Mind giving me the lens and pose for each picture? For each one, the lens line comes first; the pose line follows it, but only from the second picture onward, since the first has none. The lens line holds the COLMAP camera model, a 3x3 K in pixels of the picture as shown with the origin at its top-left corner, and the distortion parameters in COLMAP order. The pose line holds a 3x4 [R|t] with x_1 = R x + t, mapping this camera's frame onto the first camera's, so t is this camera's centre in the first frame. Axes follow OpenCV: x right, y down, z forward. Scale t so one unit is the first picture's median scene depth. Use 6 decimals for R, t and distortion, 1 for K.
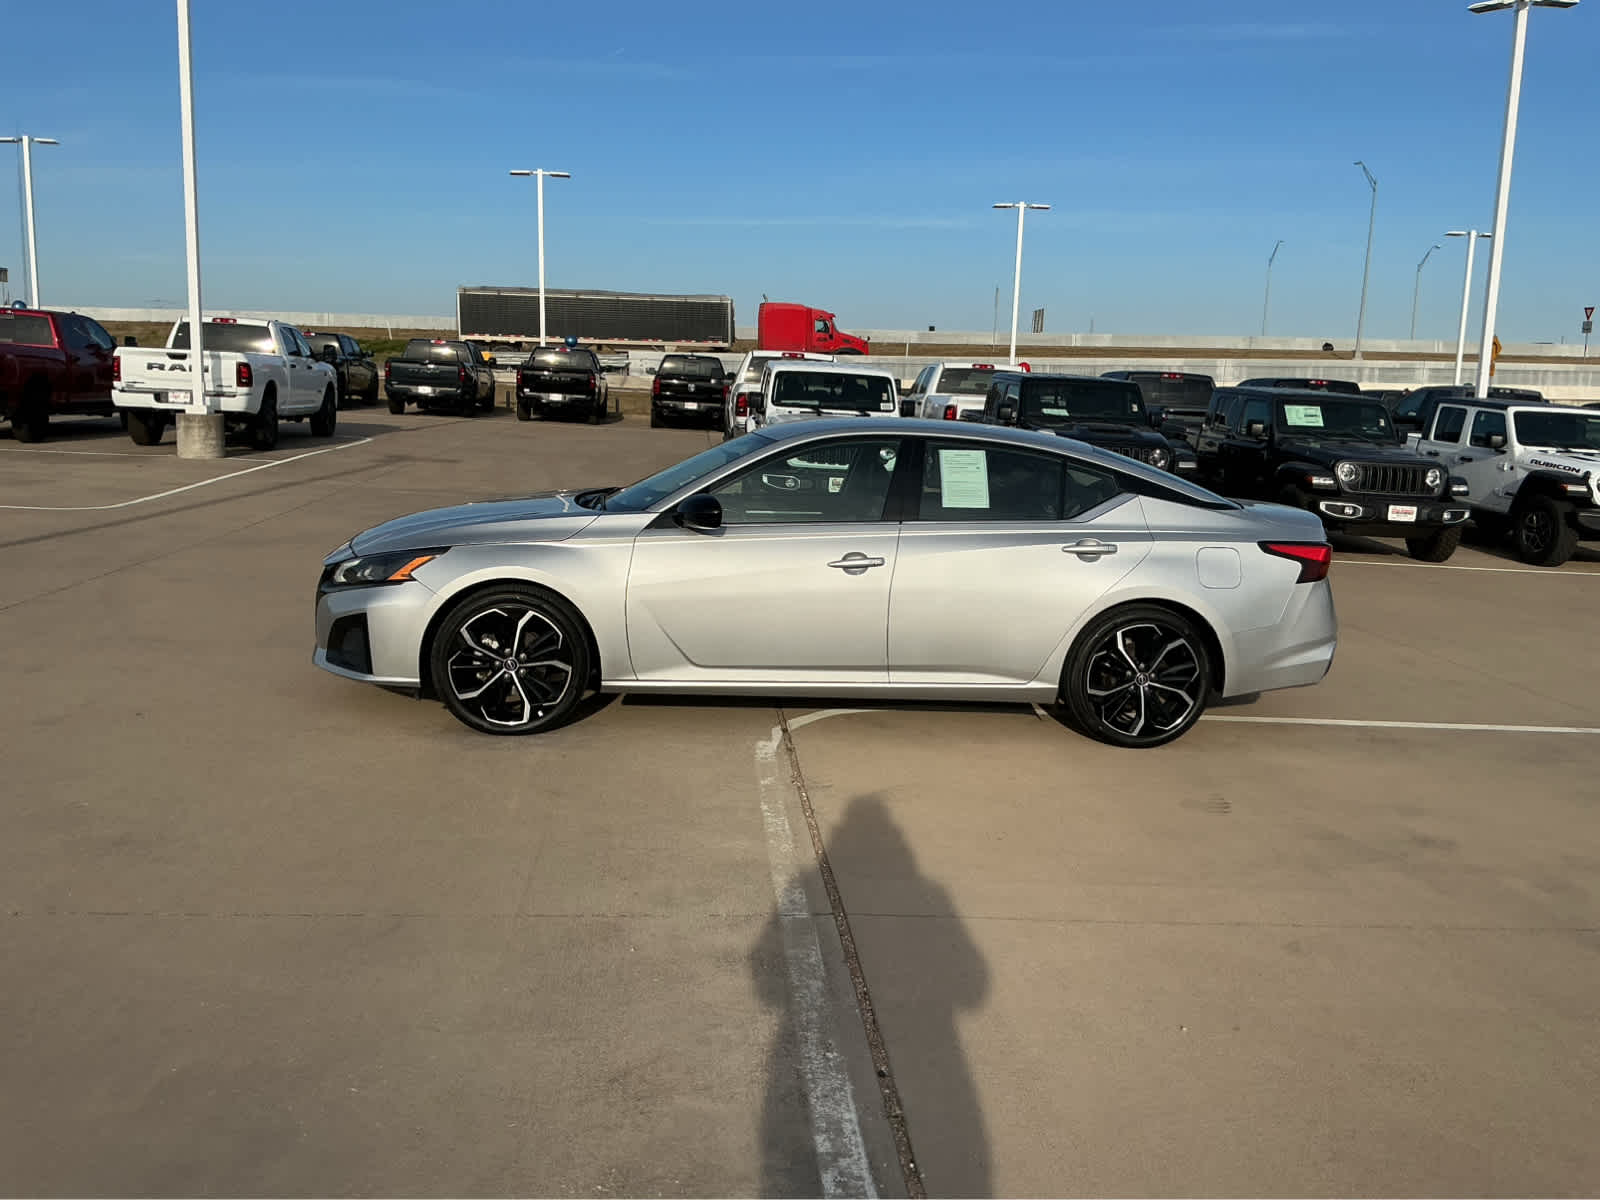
lens RADIAL K [[1317.7, 0, 805.5], [0, 1317.7, 591.4], [0, 0, 1]] dist [0.104870, -0.200858]
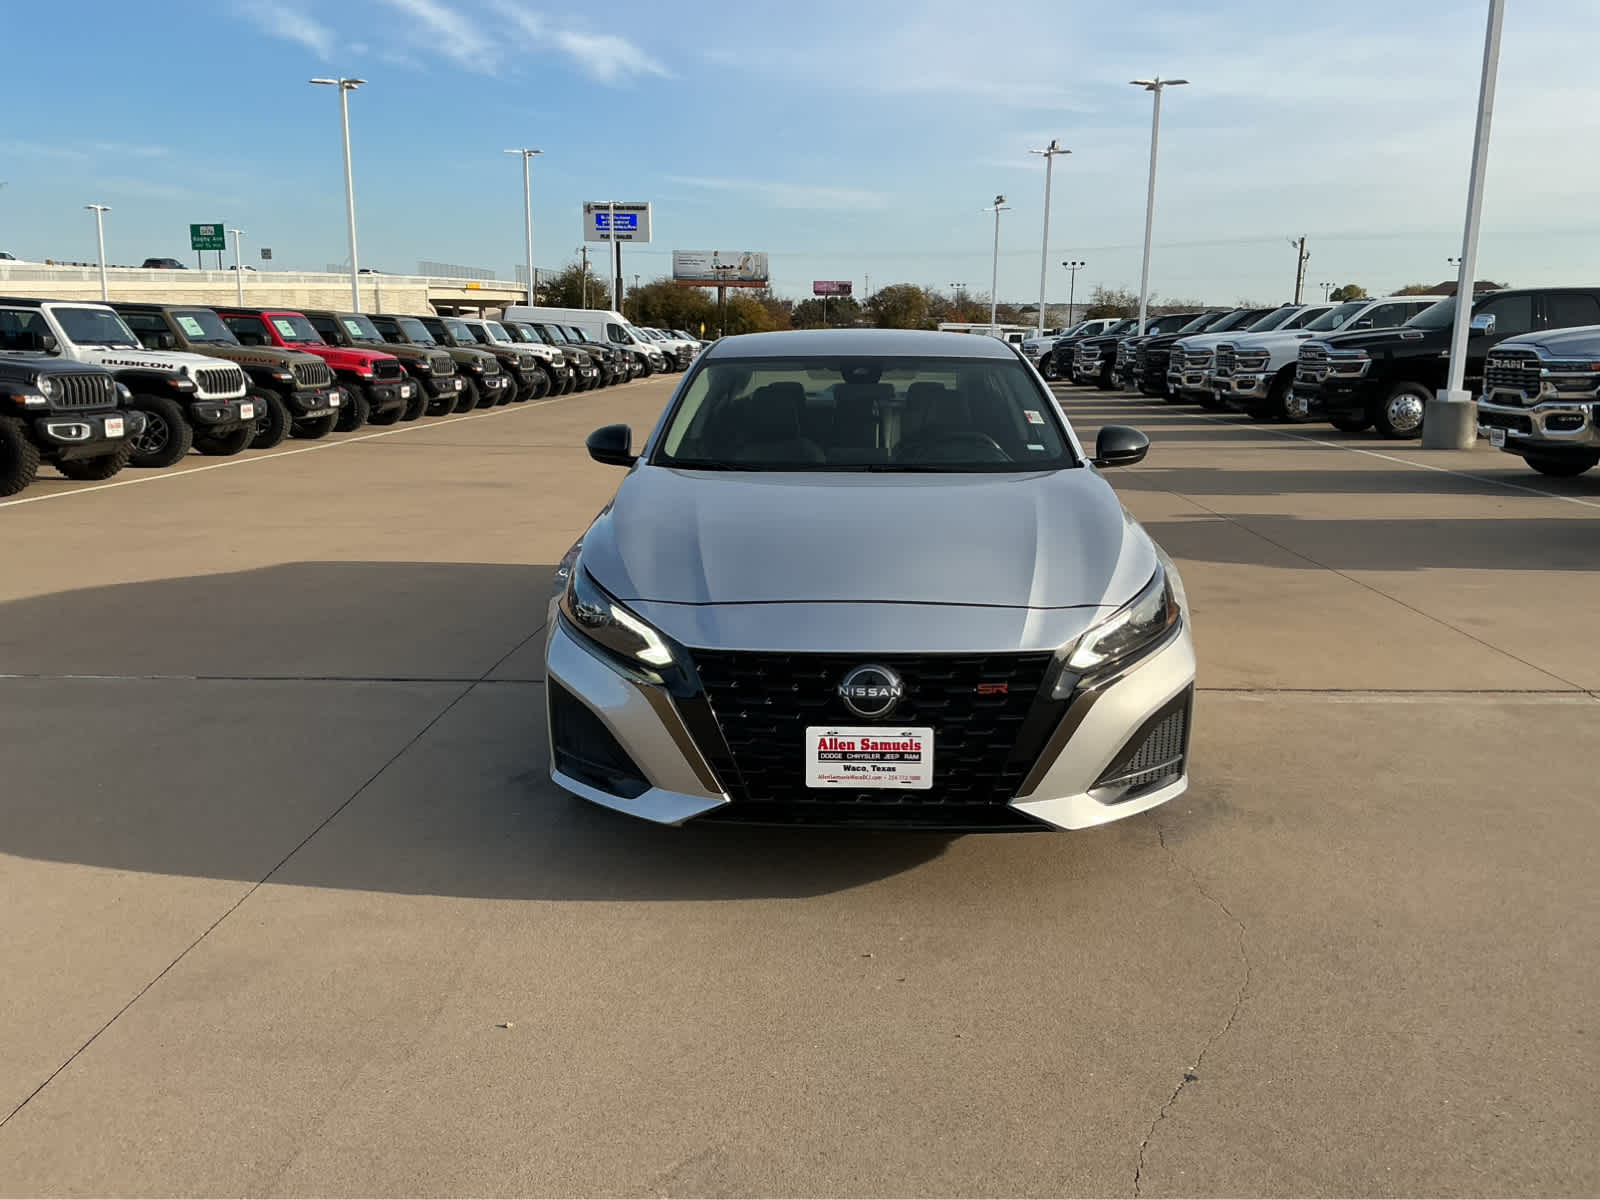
lens RADIAL K [[1317.7, 0, 805.5], [0, 1317.7, 591.4], [0, 0, 1]] dist [0.104870, -0.200858]
pose [[0.113441, -0.229952, 0.966568, -0.368019], [0.154186, 0.965136, 0.211516, -0.069378], [-0.981508, 0.125037, 0.144941, 0.437652]]
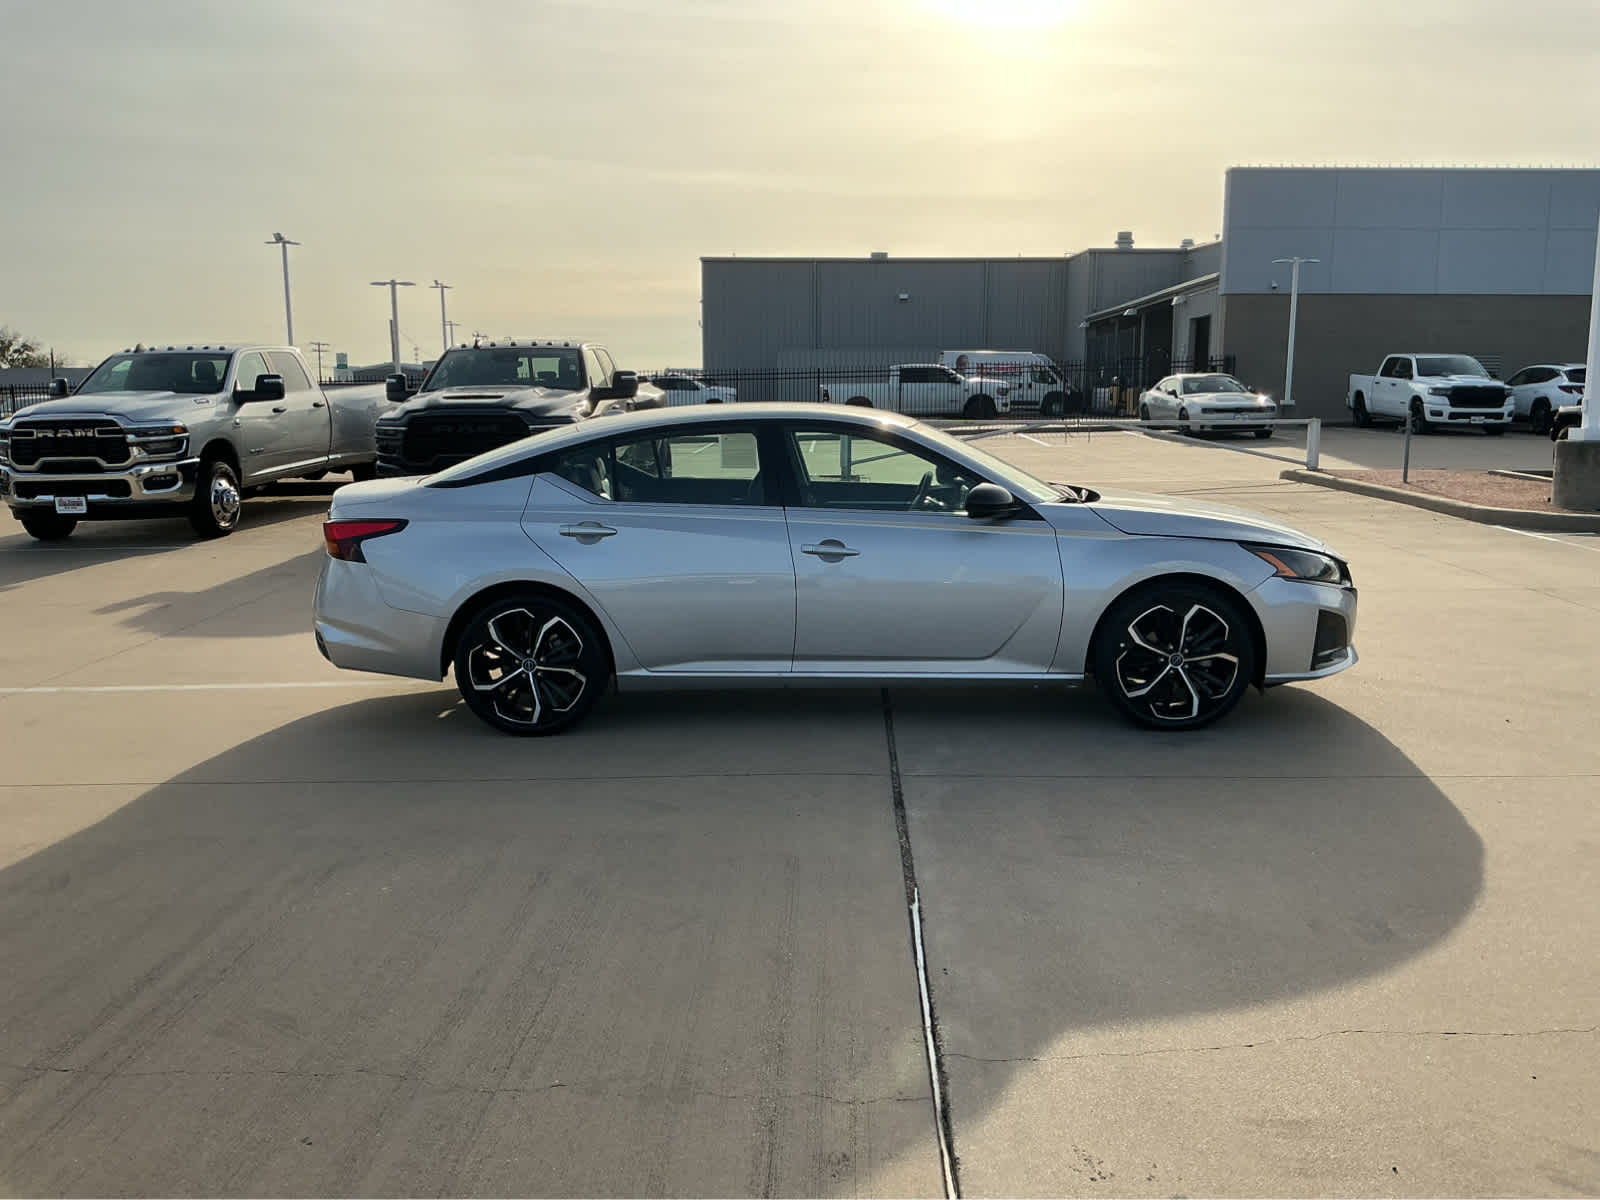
lens RADIAL K [[1276.6, 0, 800.0], [0, 1276.6, 600.0], [0, 0, 1]] dist [0.077723, -0.167775]
pose [[-0.995514, -0.046085, 0.082632, -0.022020], [-0.018128, 0.950081, 0.311476, -0.128642], [-0.092861, 0.308581, -0.946654, 0.893726]]
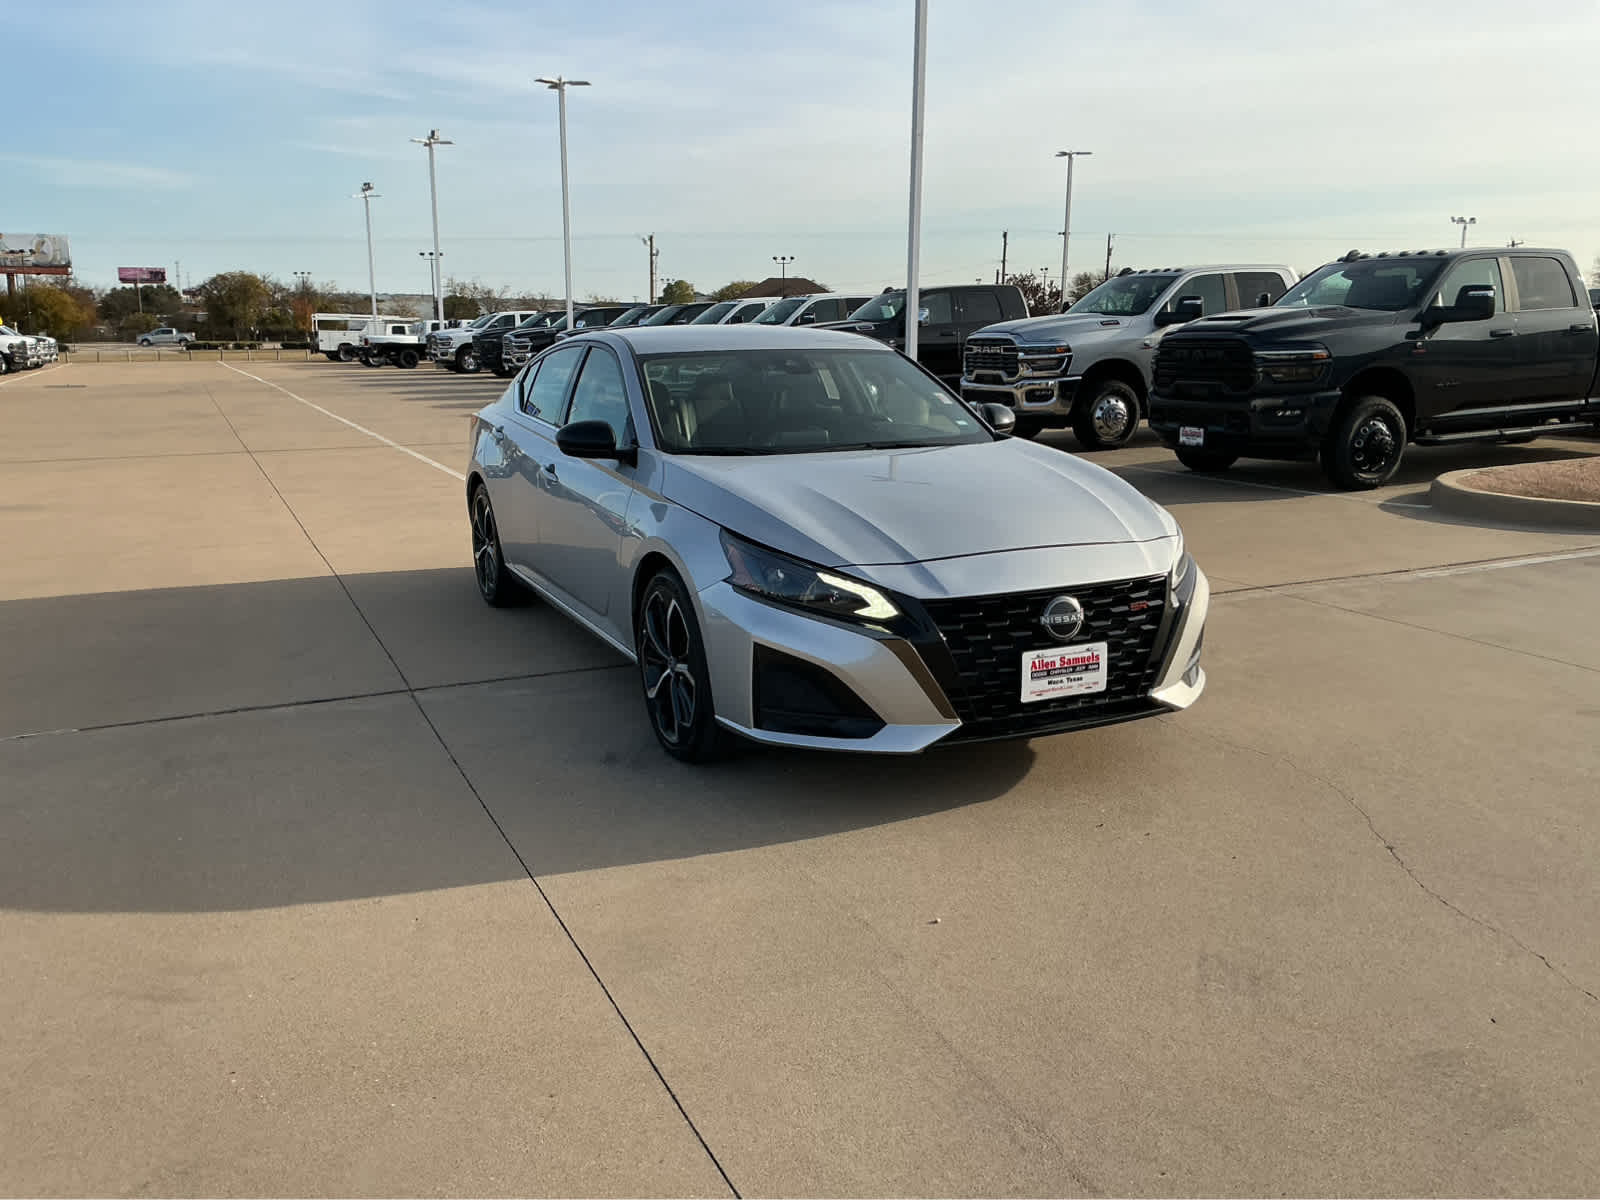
lens RADIAL K [[1317.7, 0, 805.5], [0, 1317.7, 591.4], [0, 0, 1]] dist [0.104870, -0.200858]
pose [[-0.356407, -0.223048, 0.907317, -0.385569], [0.135067, 0.948587, 0.286250, -0.095510], [-0.924517, 0.224570, -0.307957, 0.591615]]
